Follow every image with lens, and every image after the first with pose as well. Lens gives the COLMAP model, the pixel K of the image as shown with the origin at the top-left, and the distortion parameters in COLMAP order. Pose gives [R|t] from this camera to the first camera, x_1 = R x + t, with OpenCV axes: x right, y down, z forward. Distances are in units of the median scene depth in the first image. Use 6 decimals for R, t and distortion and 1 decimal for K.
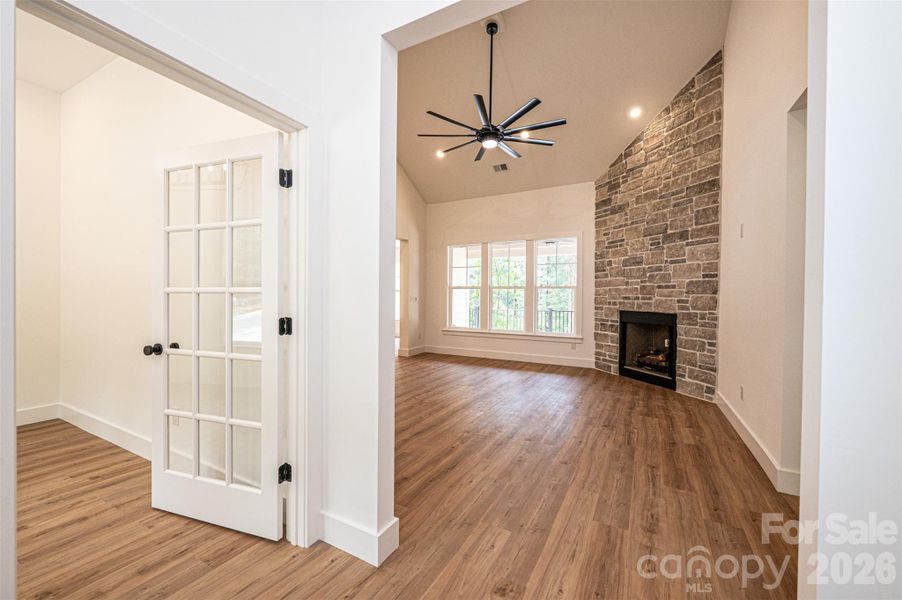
lens RADIAL K [[358.3, 0, 452.0], [0, 358.3, 301.4], [0, 0, 1]] dist [0.000363, -0.000139]
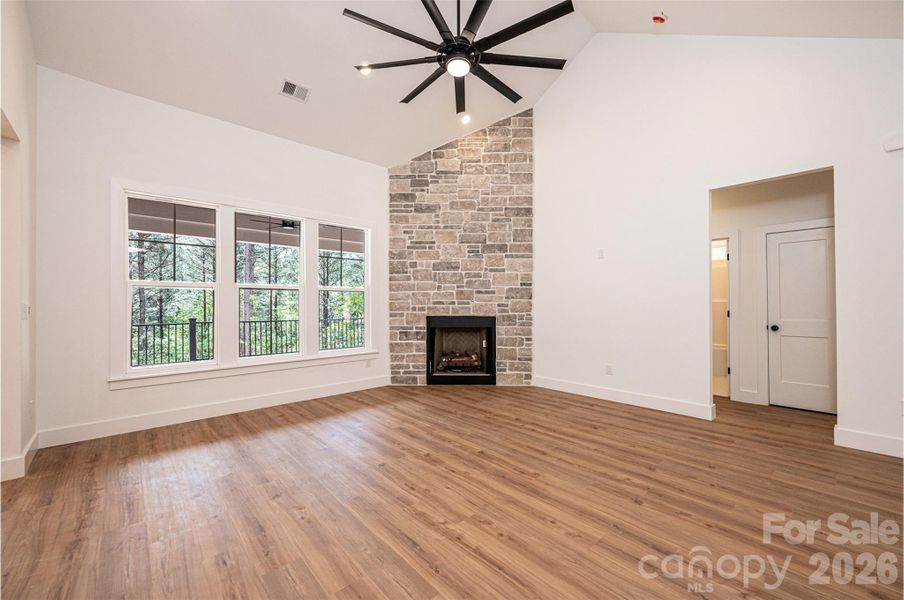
lens RADIAL K [[359.1, 0, 453.0], [0, 359.1, 301.4], [0, 0, 1]] dist [0.000363, -0.000139]
pose [[0.324461, -0.004482, 0.945889, -0.461877], [0.016427, 0.999865, -0.000897, -0.013209], [-0.945757, 0.015829, 0.324491, 0.716827]]
